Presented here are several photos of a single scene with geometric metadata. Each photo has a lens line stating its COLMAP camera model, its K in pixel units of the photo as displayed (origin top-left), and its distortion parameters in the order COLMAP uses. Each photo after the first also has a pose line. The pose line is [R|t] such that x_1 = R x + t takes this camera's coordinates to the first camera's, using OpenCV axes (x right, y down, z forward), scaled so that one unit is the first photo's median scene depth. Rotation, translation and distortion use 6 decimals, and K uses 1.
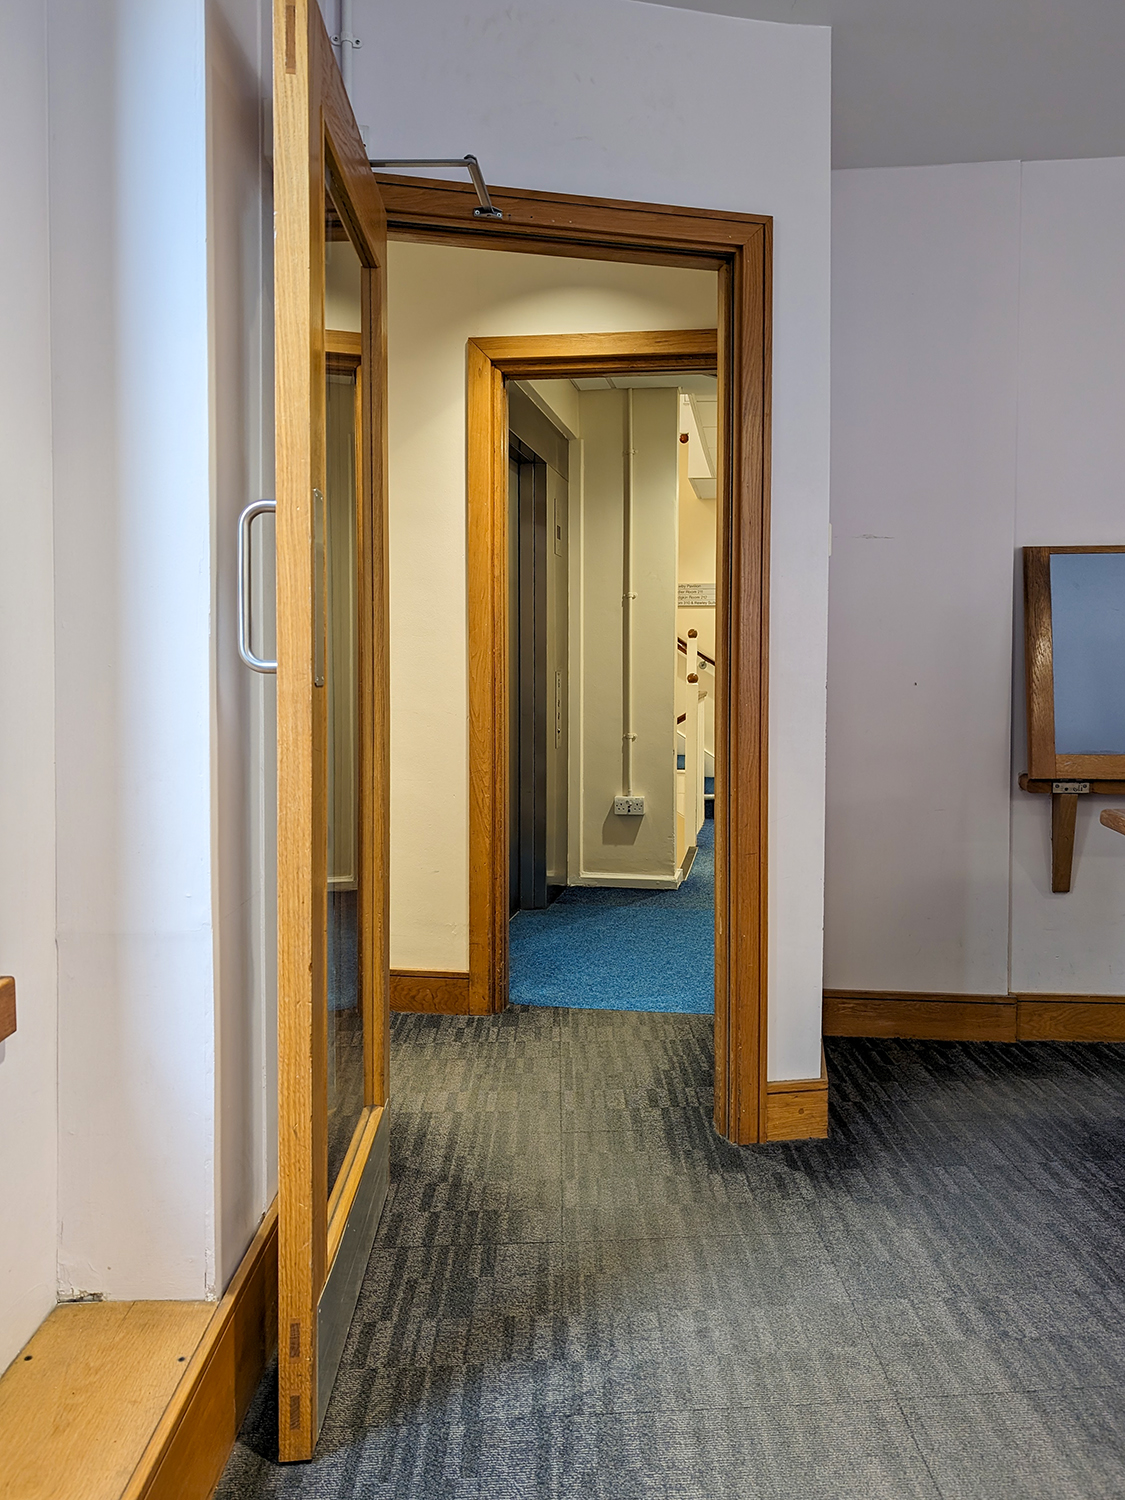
lens RADIAL K [[1053.0, 0, 563.7], [0, 1053.0, 685.0], [0, 0, 1]] dist [0.003012, -0.001037]
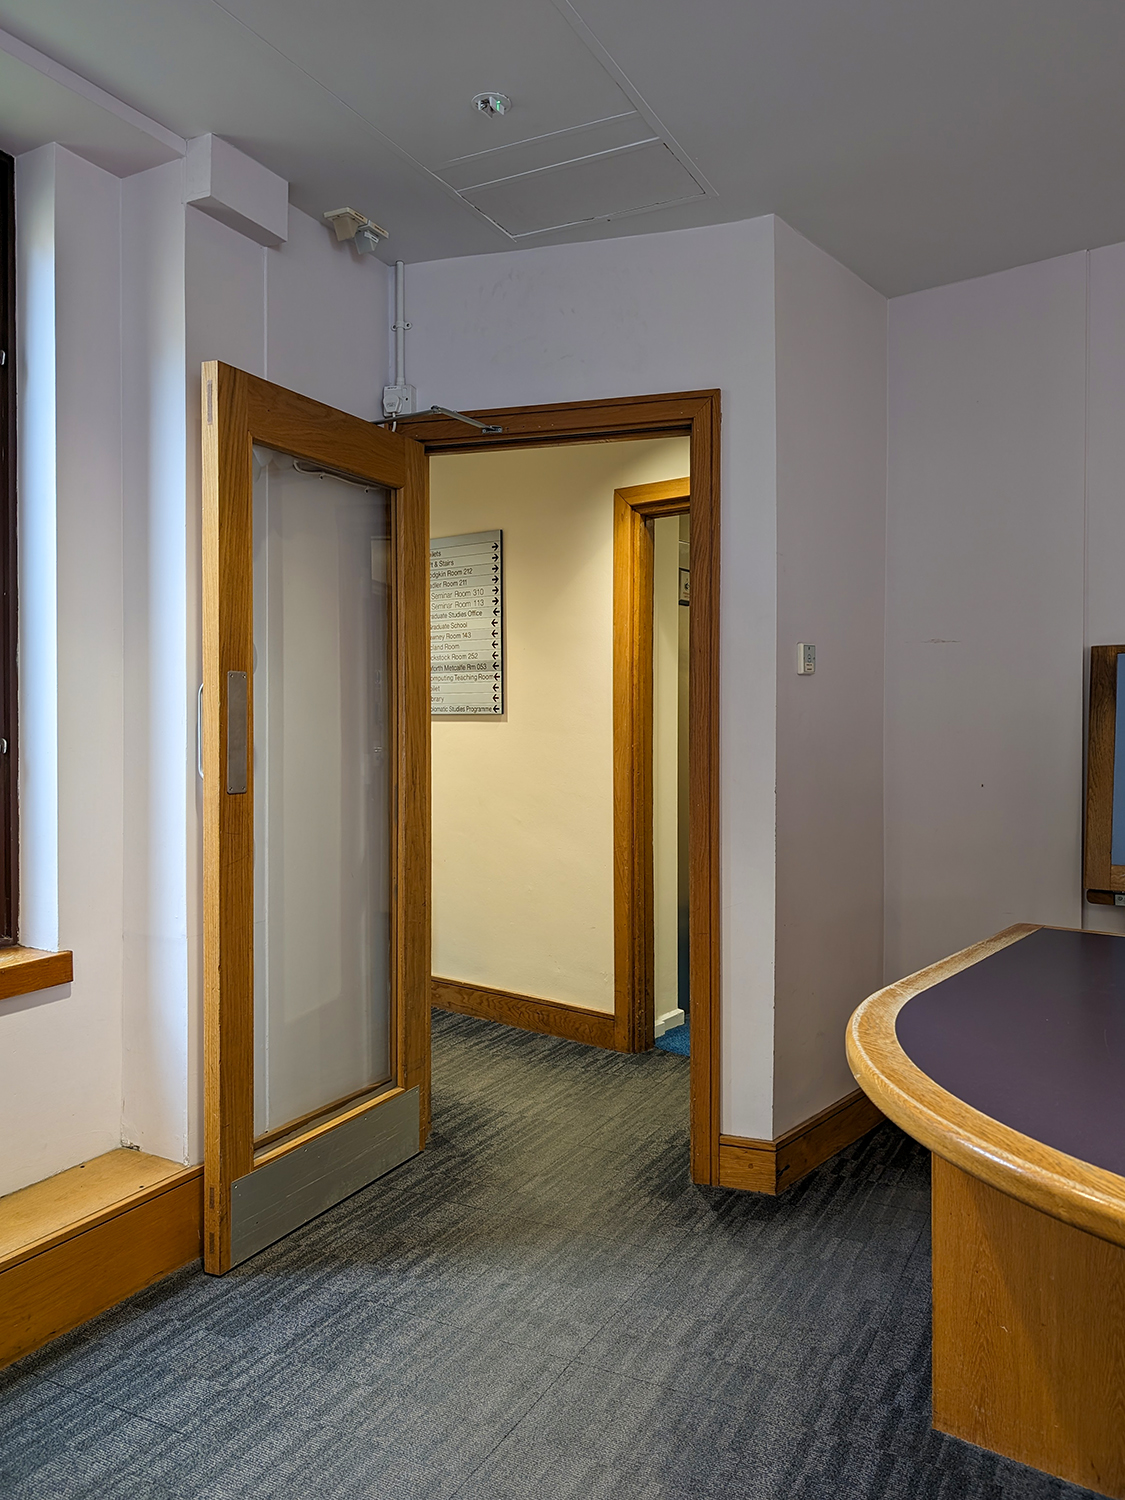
lens RADIAL K [[1026.9, 0, 561.3], [0, 1026.9, 725.7], [0, 0, 1]] dist [0.005964, -0.003826]
pose [[0.867042, -0.002351, -0.498230, 0.597161], [-0.007918, 0.999798, -0.018497, -0.046611], [0.498173, 0.019983, 0.866848, -0.069079]]
